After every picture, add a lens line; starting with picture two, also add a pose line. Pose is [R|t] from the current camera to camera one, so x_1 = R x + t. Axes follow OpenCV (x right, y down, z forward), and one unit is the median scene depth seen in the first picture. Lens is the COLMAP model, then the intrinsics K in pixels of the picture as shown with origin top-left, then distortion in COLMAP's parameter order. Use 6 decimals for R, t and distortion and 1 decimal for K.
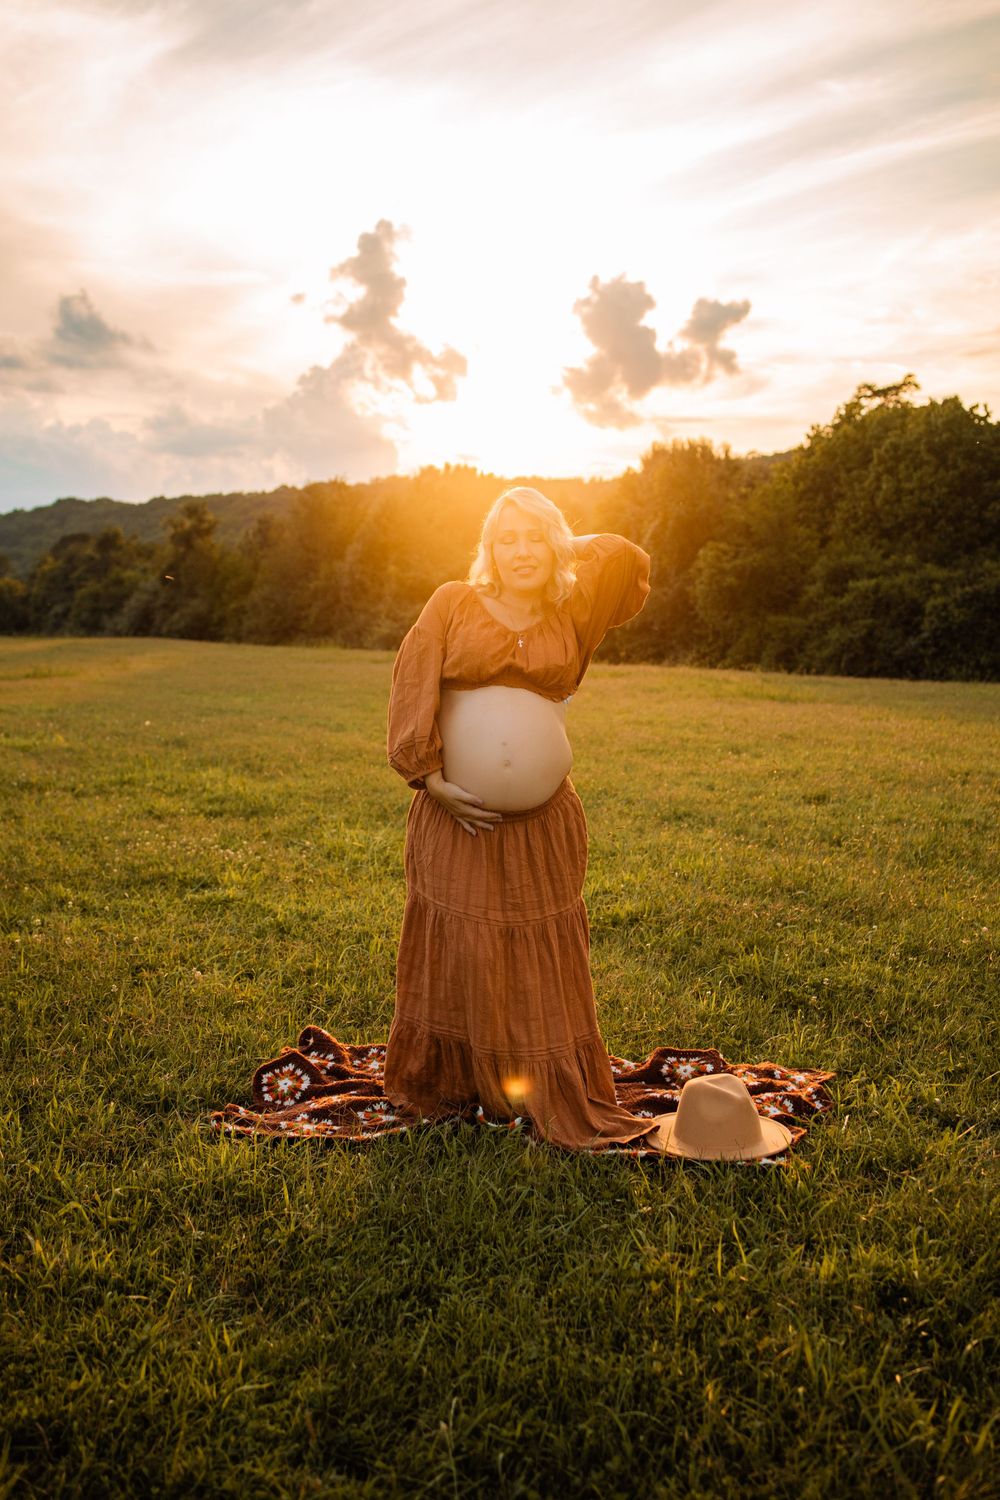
lens RADIAL K [[1516.2, 0, 496.3], [0, 1516.2, 748.9], [0, 0, 1]] dist [-0.073555, 0.006025]
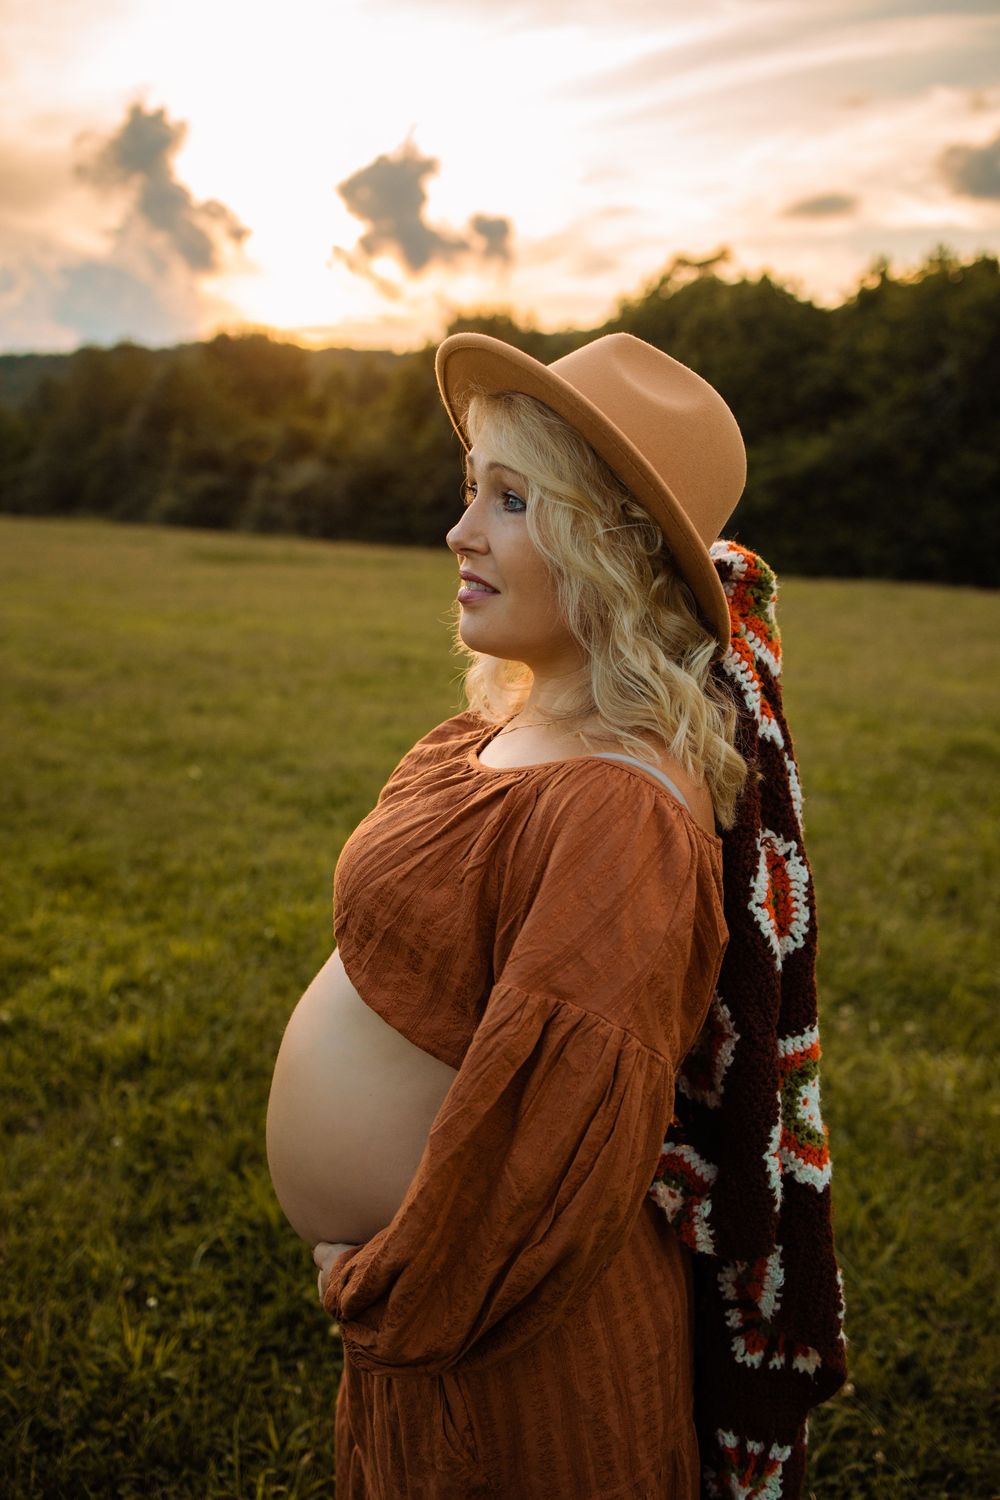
lens RADIAL K [[1508.6, 0, 506.3], [0, 1508.6, 765.9], [0, 0, 1]] dist [-0.080029, 0.020069]
pose [[0.992248, -0.002210, 0.124253, 0.024783], [-0.009772, 0.995359, 0.095735, -0.009420], [-0.123888, -0.096207, 0.987621, 0.056716]]
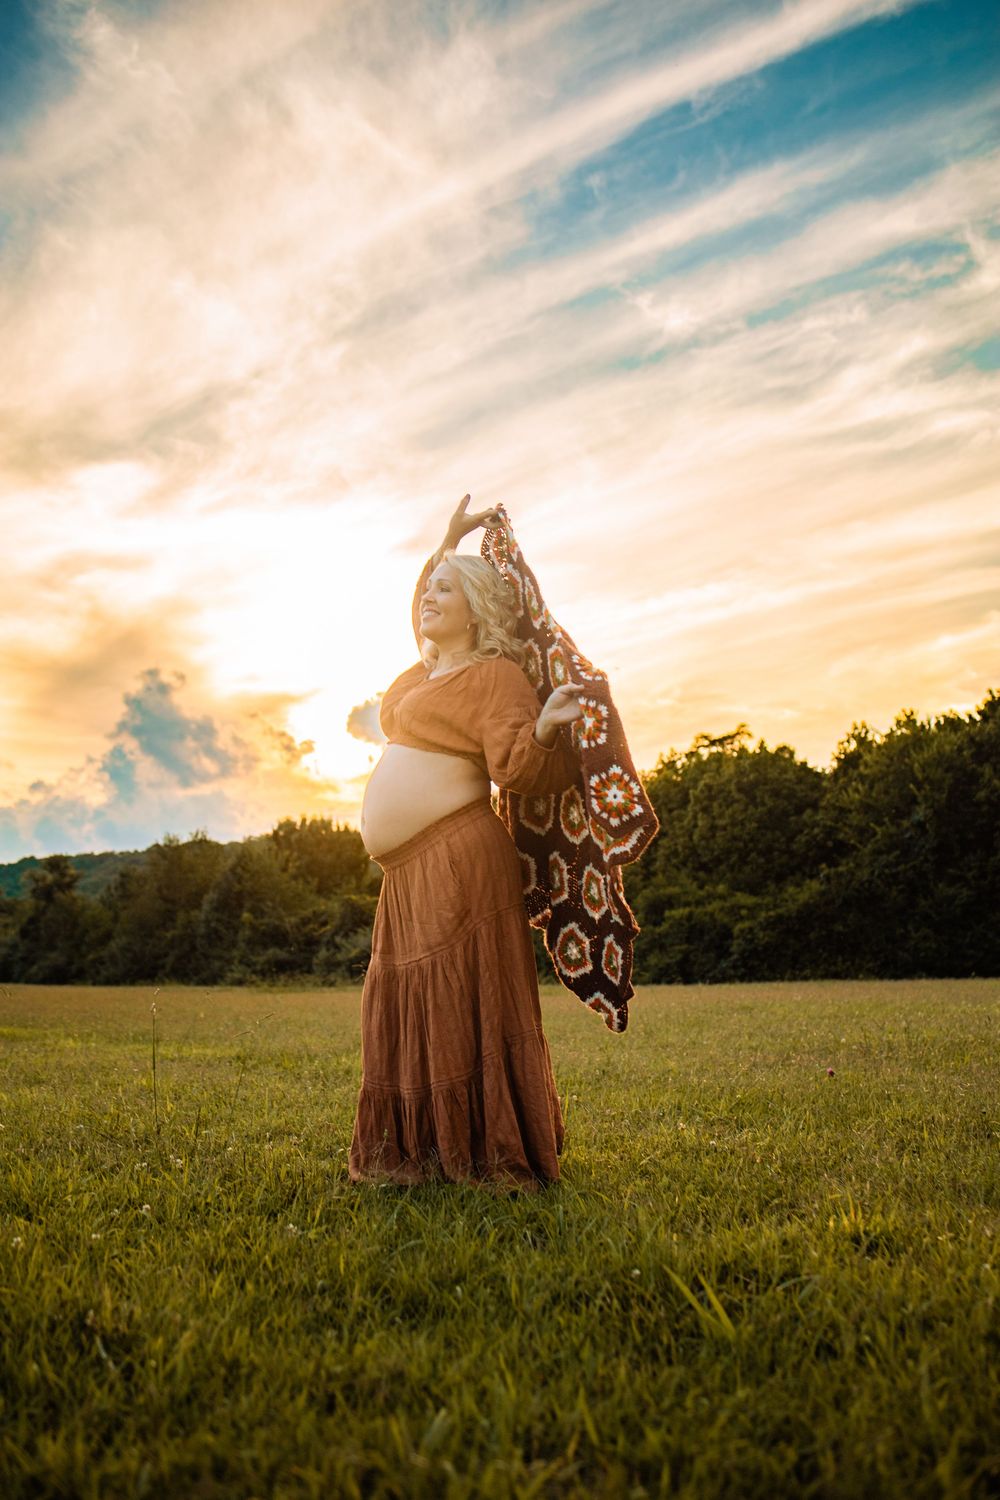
lens RADIAL K [[1544.9, 0, 518.7], [0, 1544.9, 711.2], [0, 0, 1]] dist [-0.099380, 0.008950]
pose [[0.995922, -0.011190, 0.089527, 0.033149], [0.033760, 0.966412, -0.254771, 0.026752], [-0.083669, 0.256754, 0.962848, -0.078508]]
